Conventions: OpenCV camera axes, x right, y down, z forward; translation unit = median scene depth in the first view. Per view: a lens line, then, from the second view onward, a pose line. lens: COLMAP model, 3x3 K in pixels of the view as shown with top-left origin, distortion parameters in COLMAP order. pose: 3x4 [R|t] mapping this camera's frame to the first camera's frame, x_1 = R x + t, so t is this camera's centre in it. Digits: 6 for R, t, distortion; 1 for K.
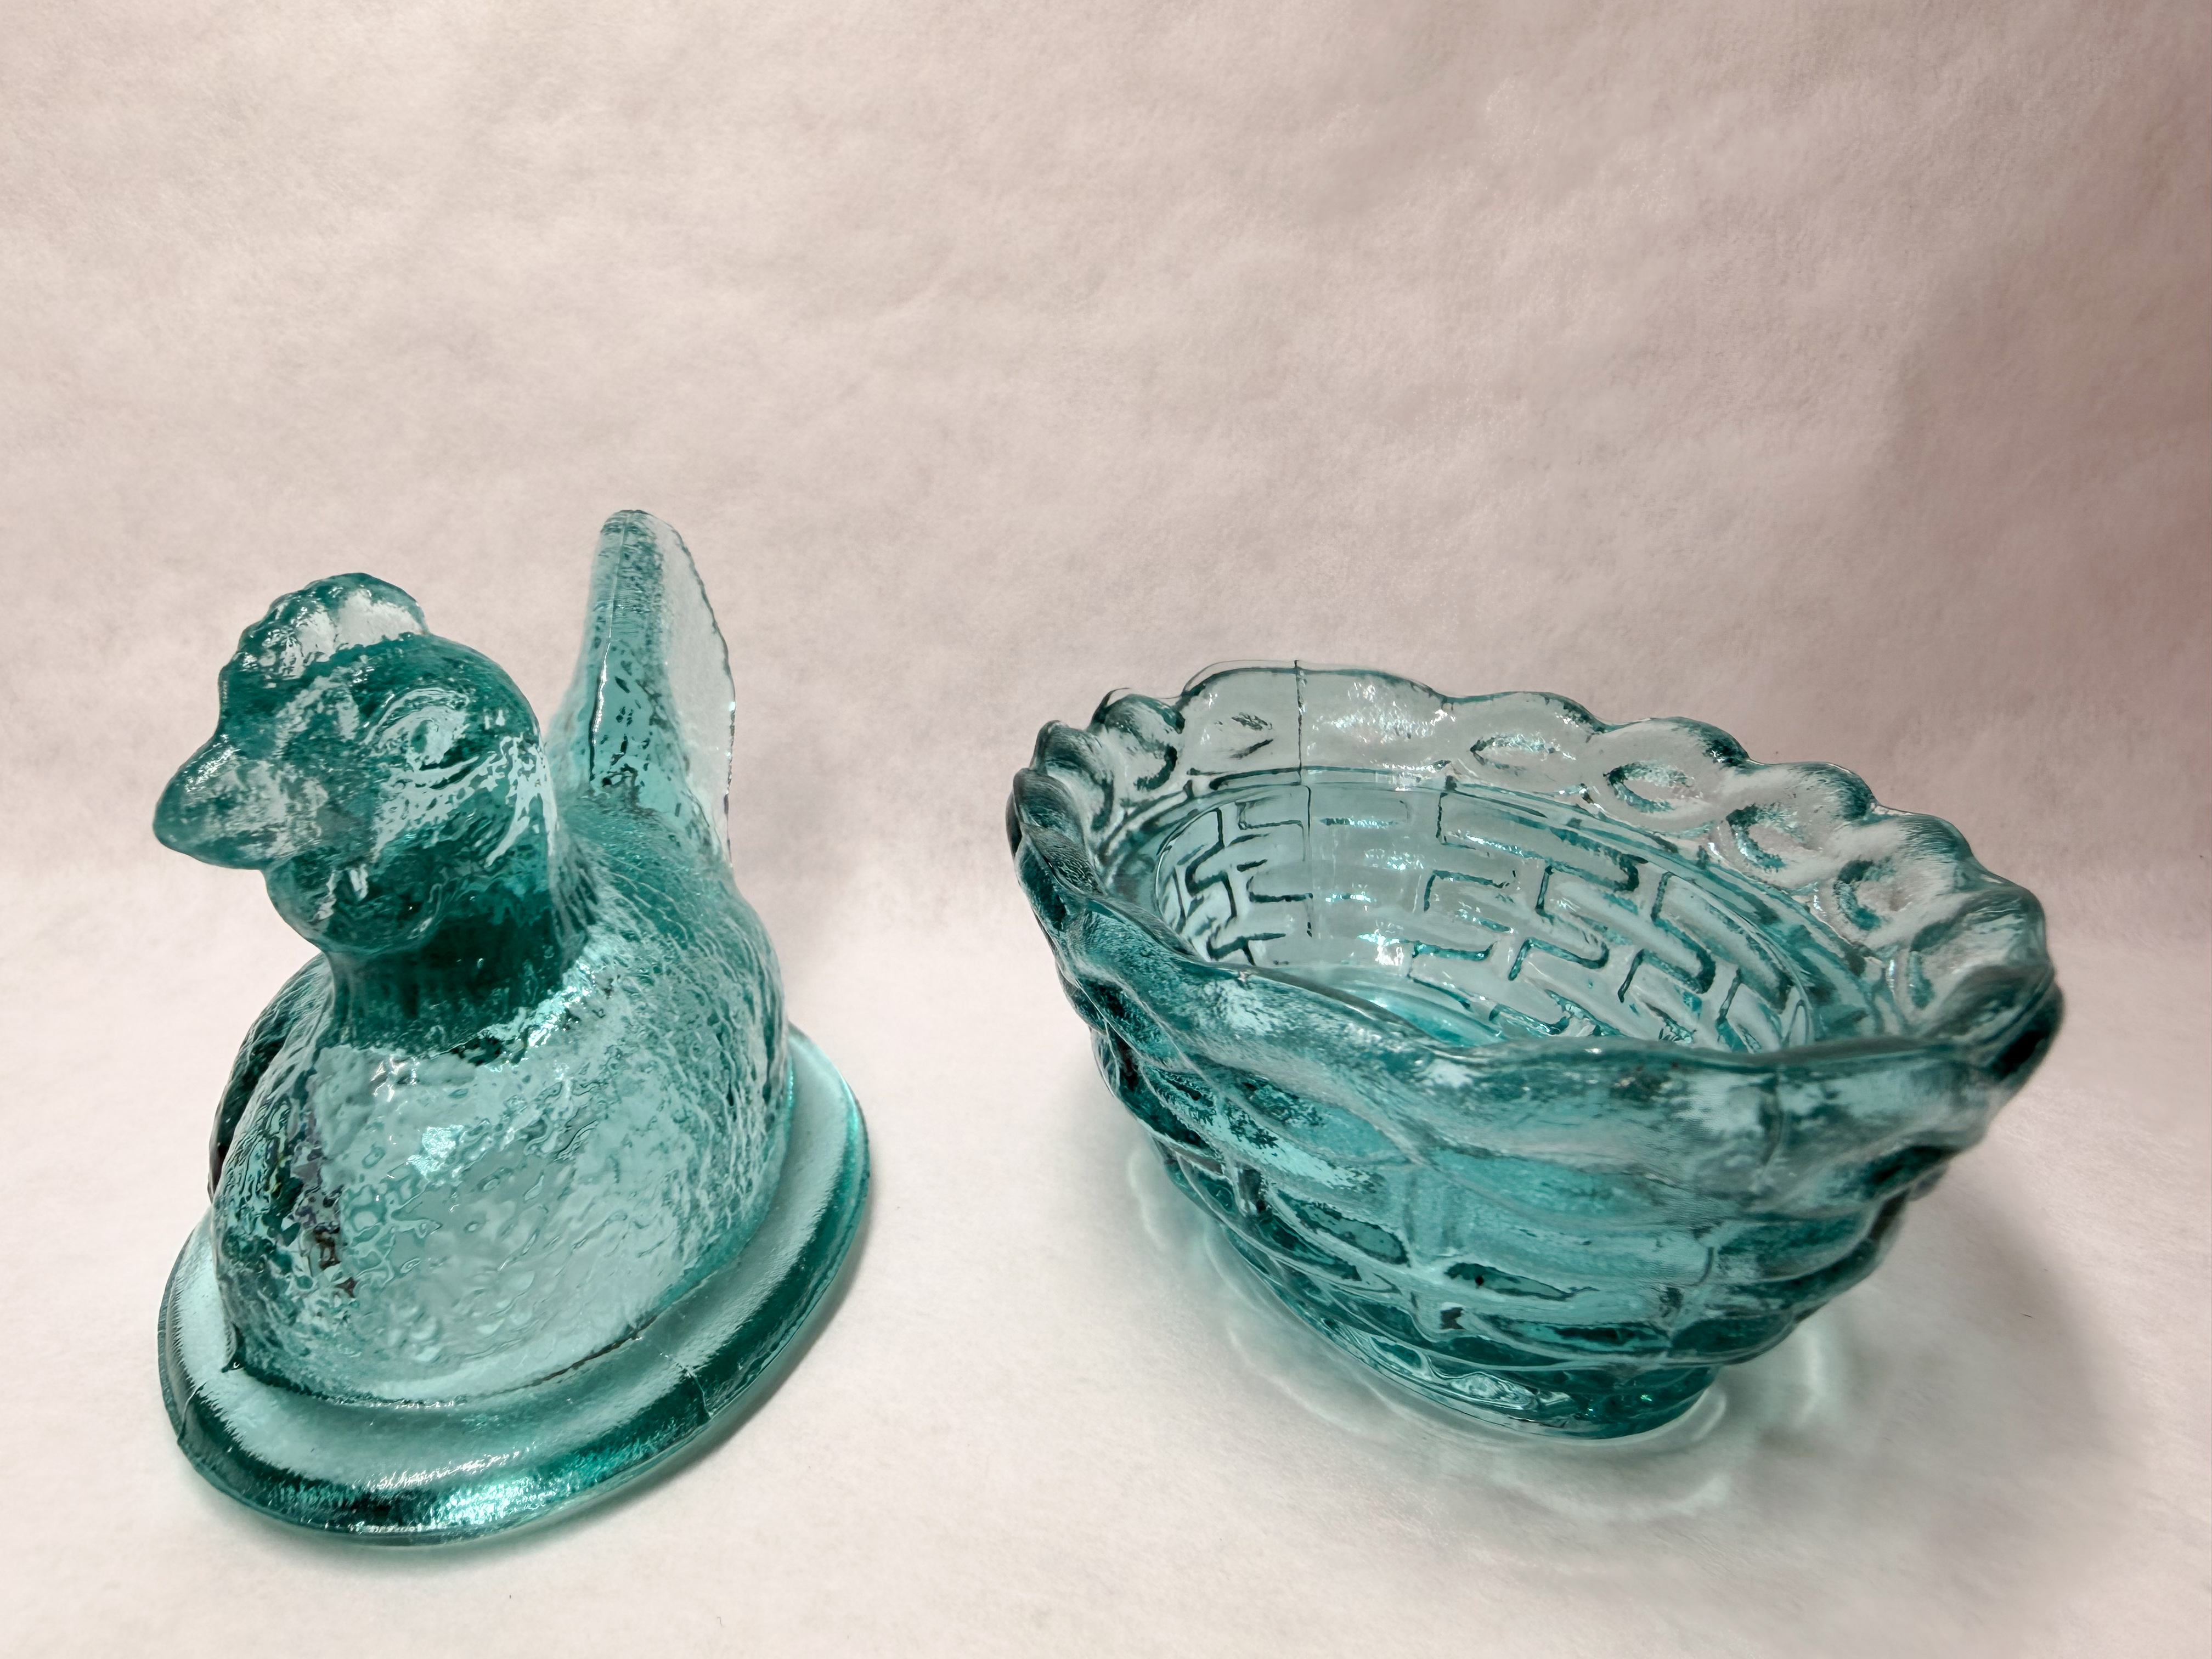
lens RADIAL K [[1603.1, 0, 1016.1], [0, 1603.1, 884.4], [0, 0, 1]] dist [-0.030400, -0.002445]
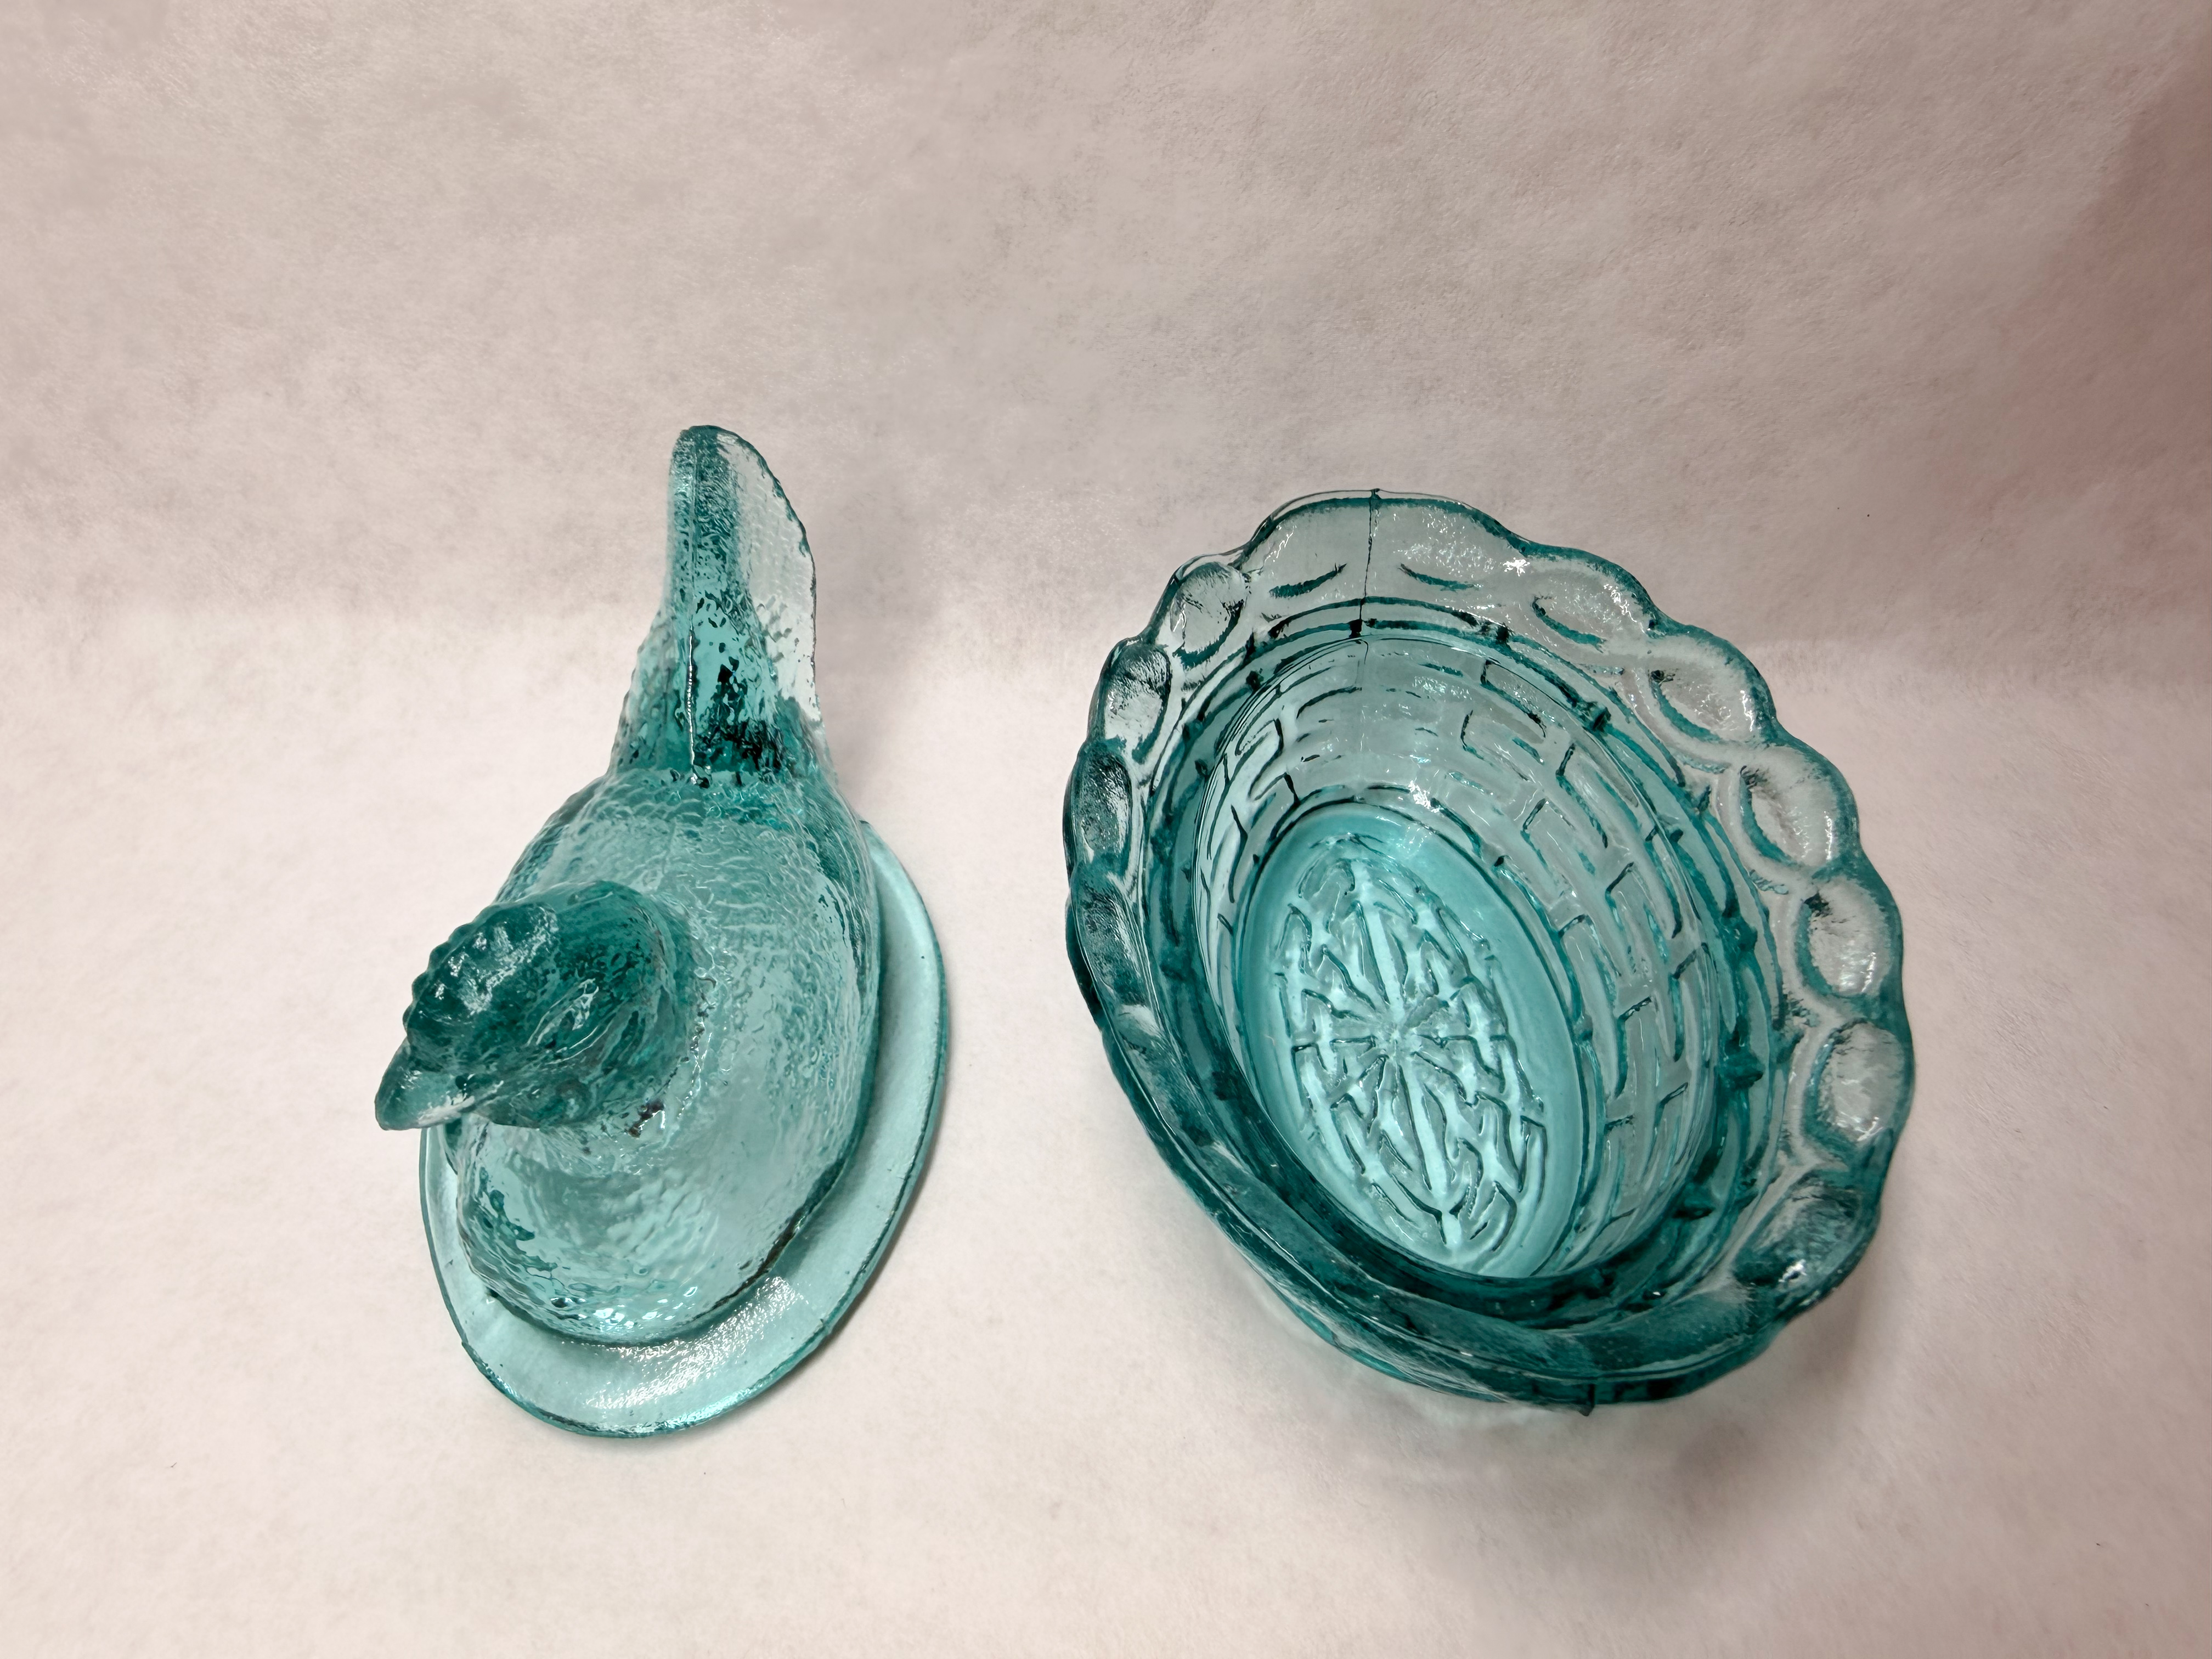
lens RADIAL K [[1603.1, 0, 1016.1], [0, 1603.1, 884.4], [0, 0, 1]] dist [-0.030400, -0.002445]
pose [[0.997606, 0.044654, -0.052811, 0.015984], [-0.008382, 0.836054, 0.548584, -0.443085], [0.068649, -0.546828, 0.834426, 0.024770]]
